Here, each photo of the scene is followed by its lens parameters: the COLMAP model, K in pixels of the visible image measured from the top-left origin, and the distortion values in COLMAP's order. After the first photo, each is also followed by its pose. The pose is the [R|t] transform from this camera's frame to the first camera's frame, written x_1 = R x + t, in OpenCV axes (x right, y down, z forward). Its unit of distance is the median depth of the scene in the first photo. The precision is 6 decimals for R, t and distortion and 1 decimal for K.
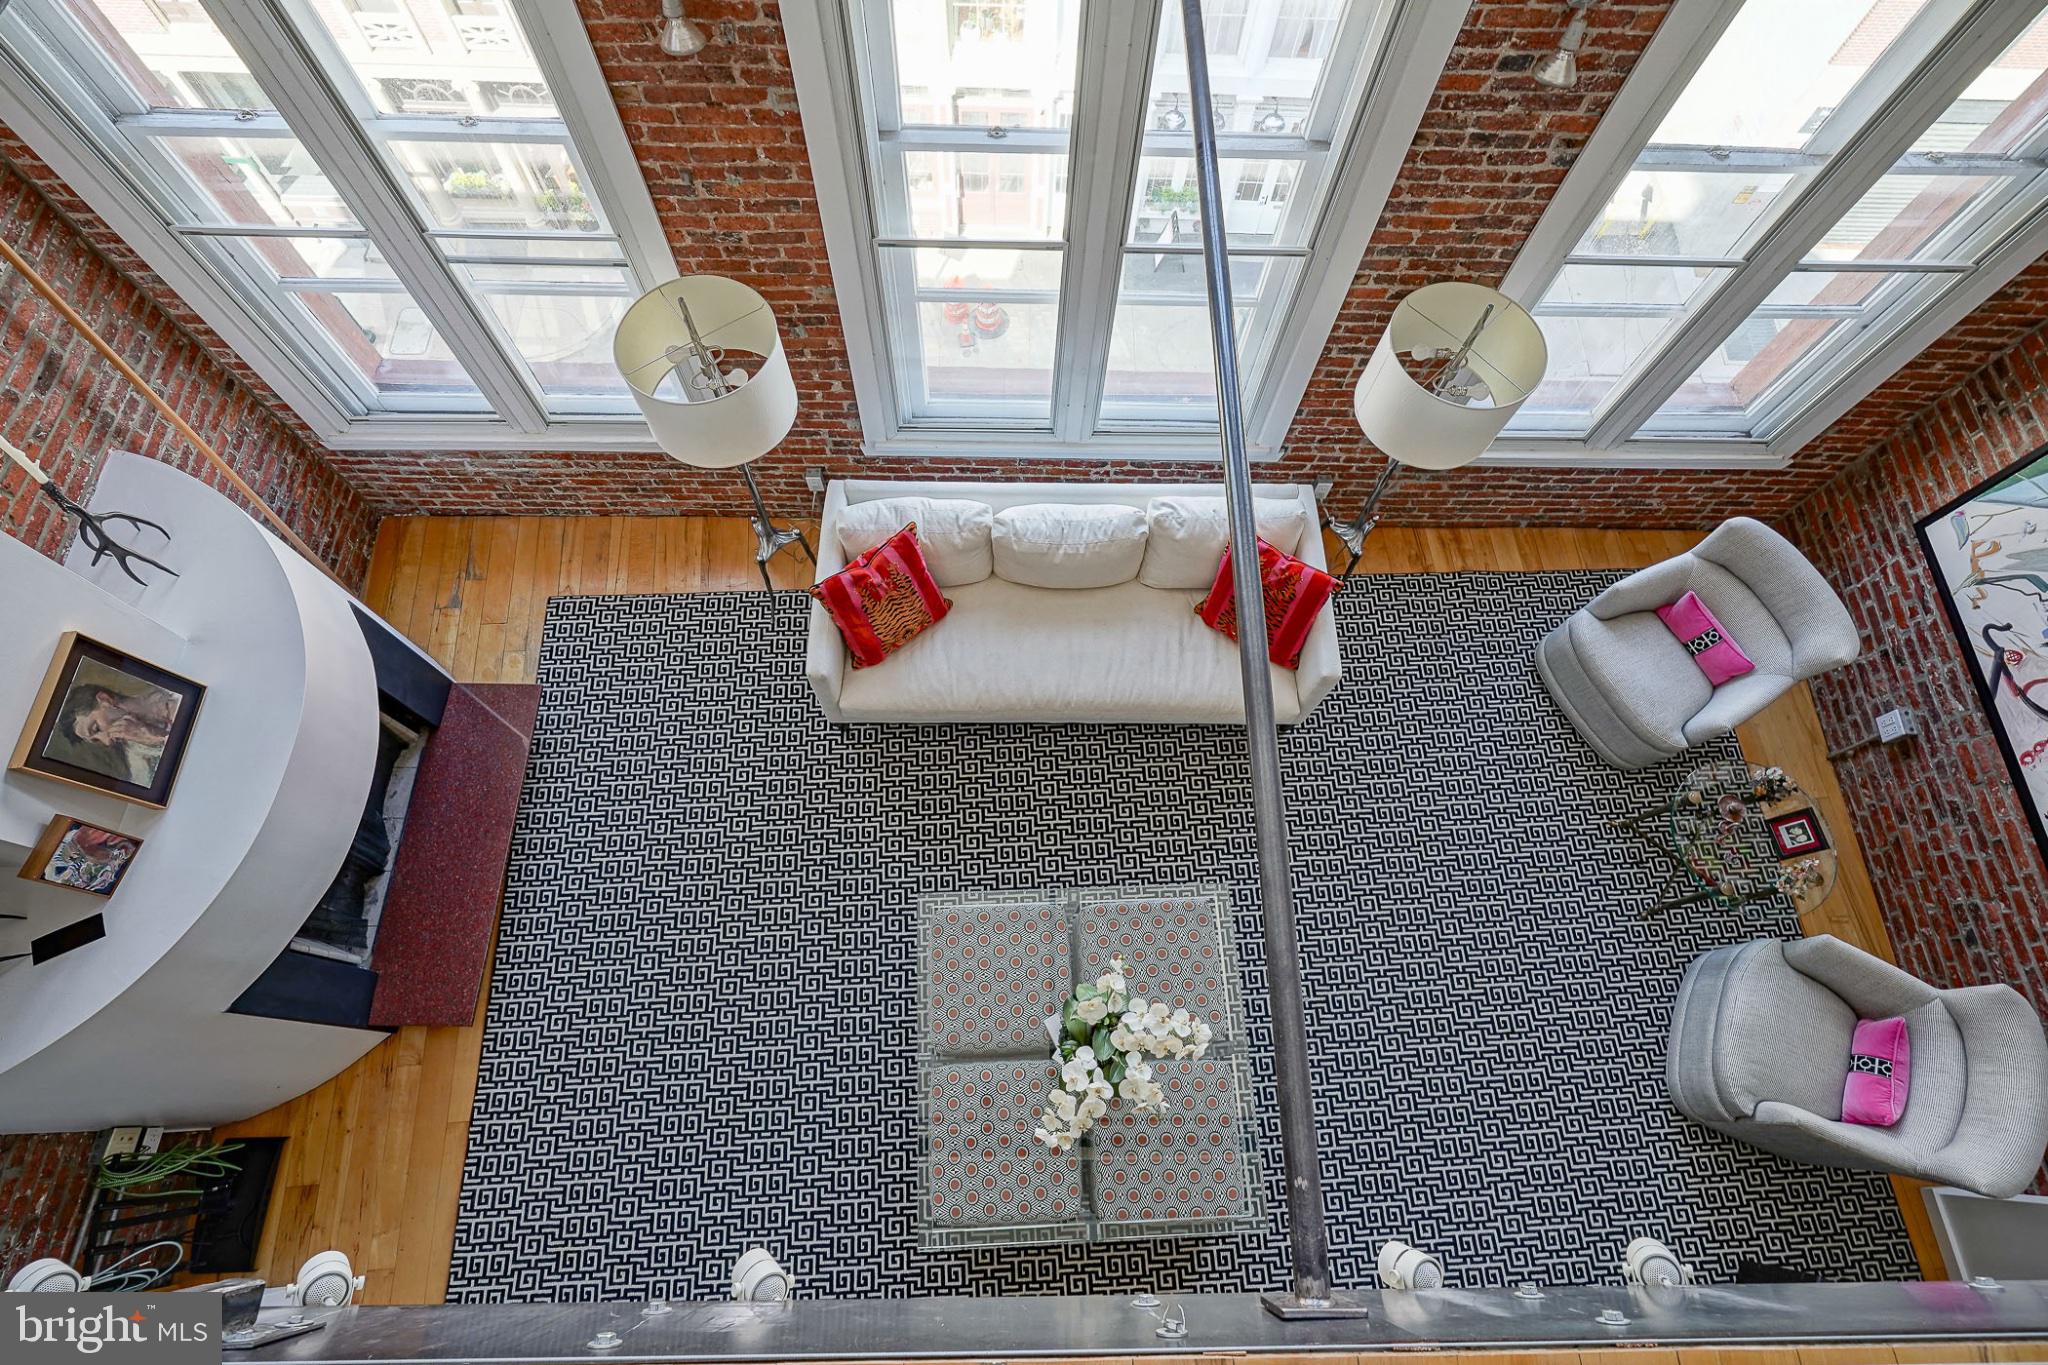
lens RADIAL K [[979.9, 0, 1028.4], [0, 979.9, 683.8], [0, 0, 1]] dist [-0.003068, 0.003444]
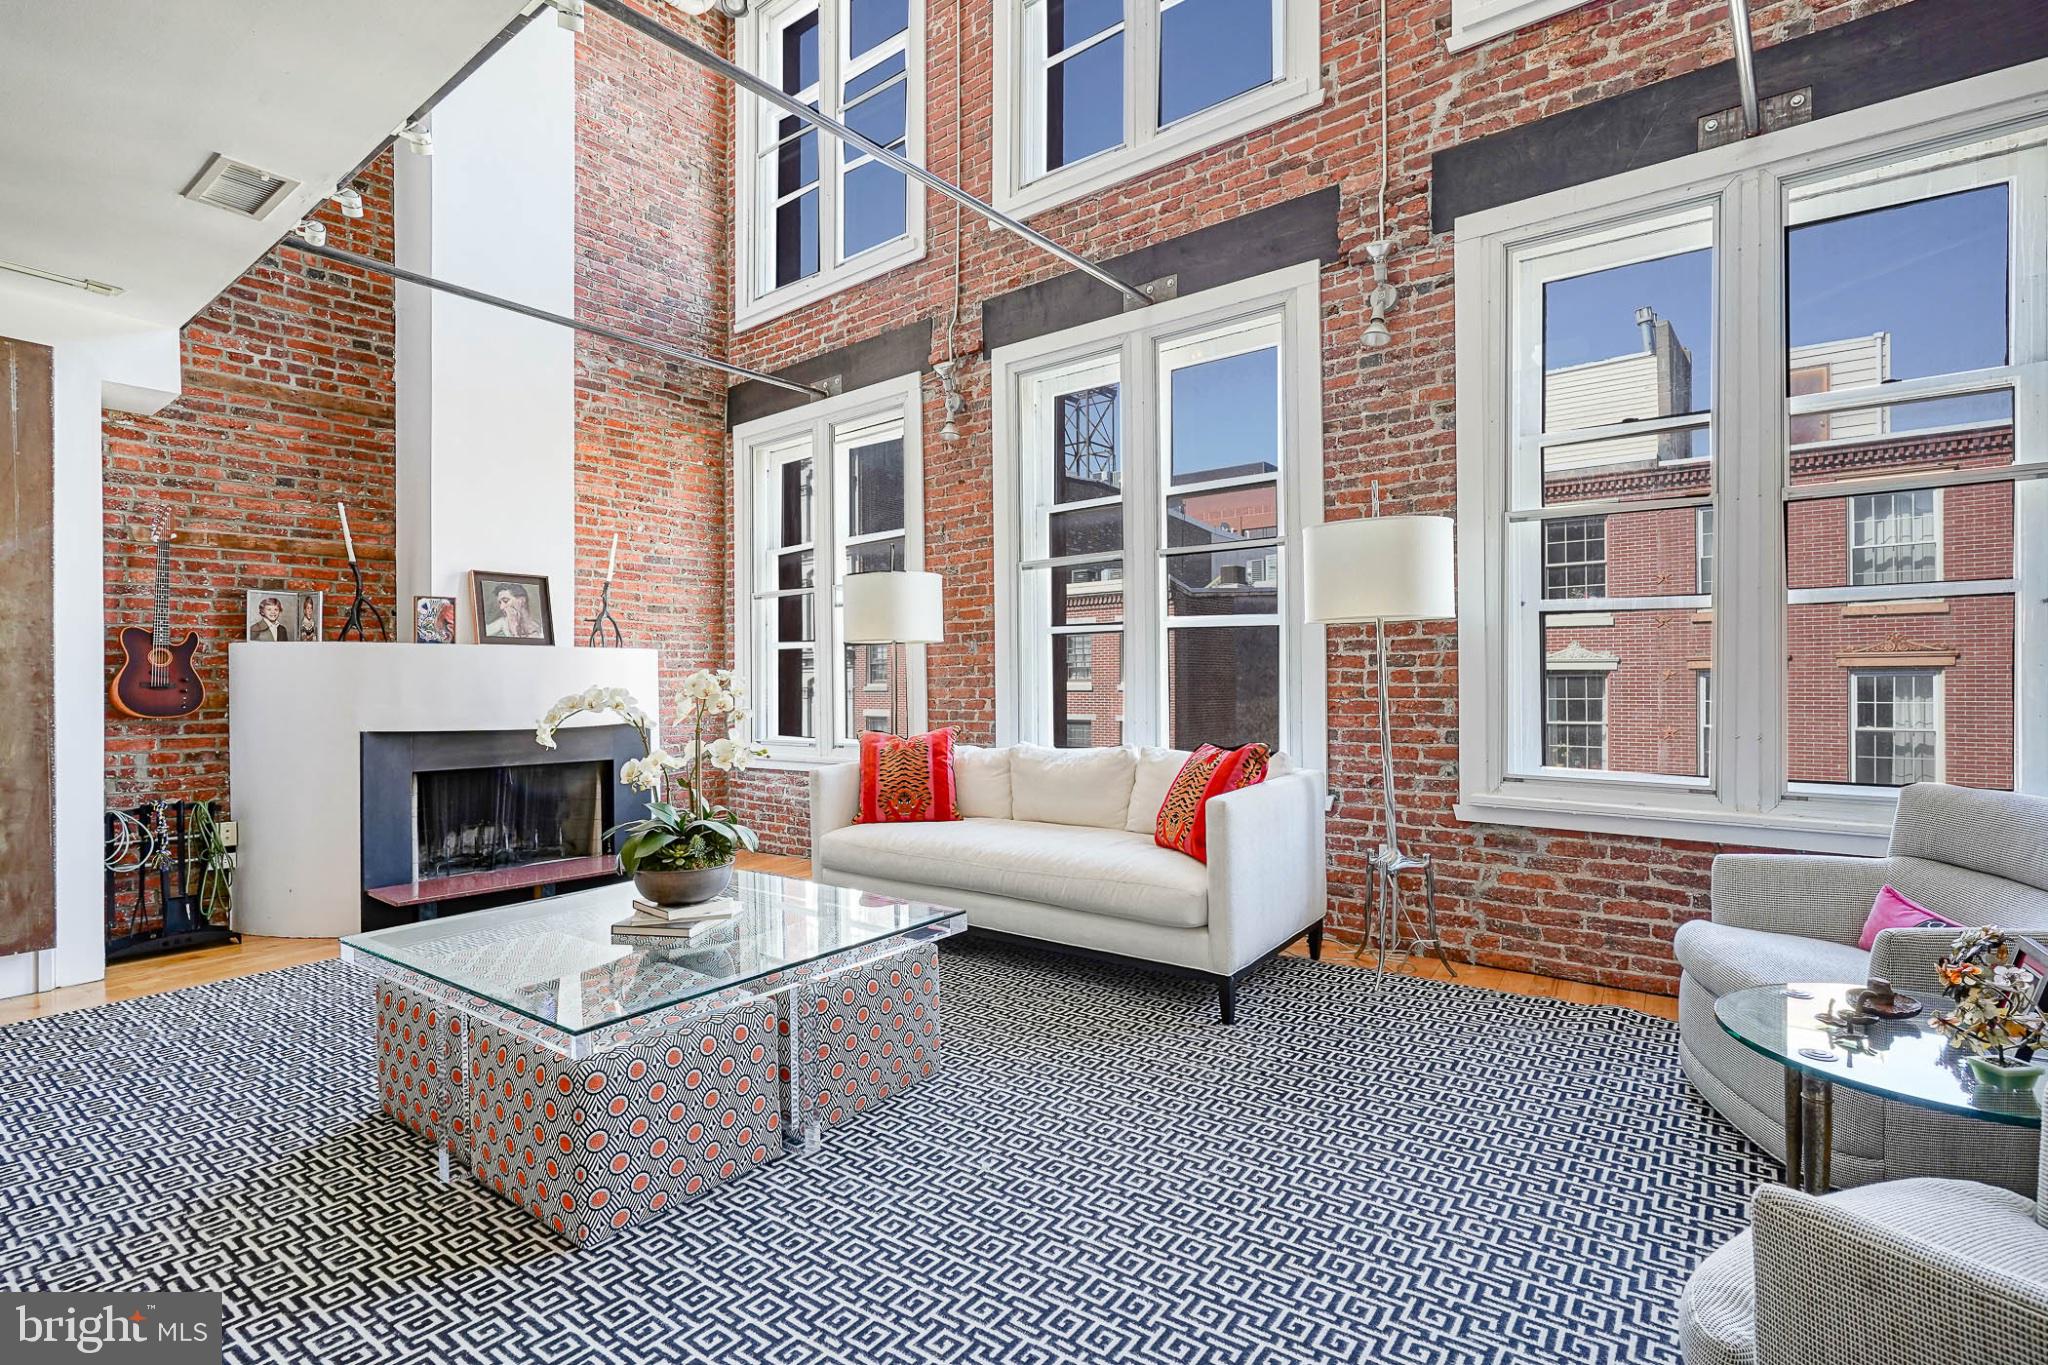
lens RADIAL K [[979.9, 0, 1028.6], [0, 979.9, 689.4], [0, 0, 1]] dist [-0.003068, 0.003444]
pose [[0.780563, -0.032808, -0.624215, 0.880132], [-0.562893, 0.397323, -0.724766, 0.803700], [0.271793, 0.917092, 0.291669, 0.778169]]
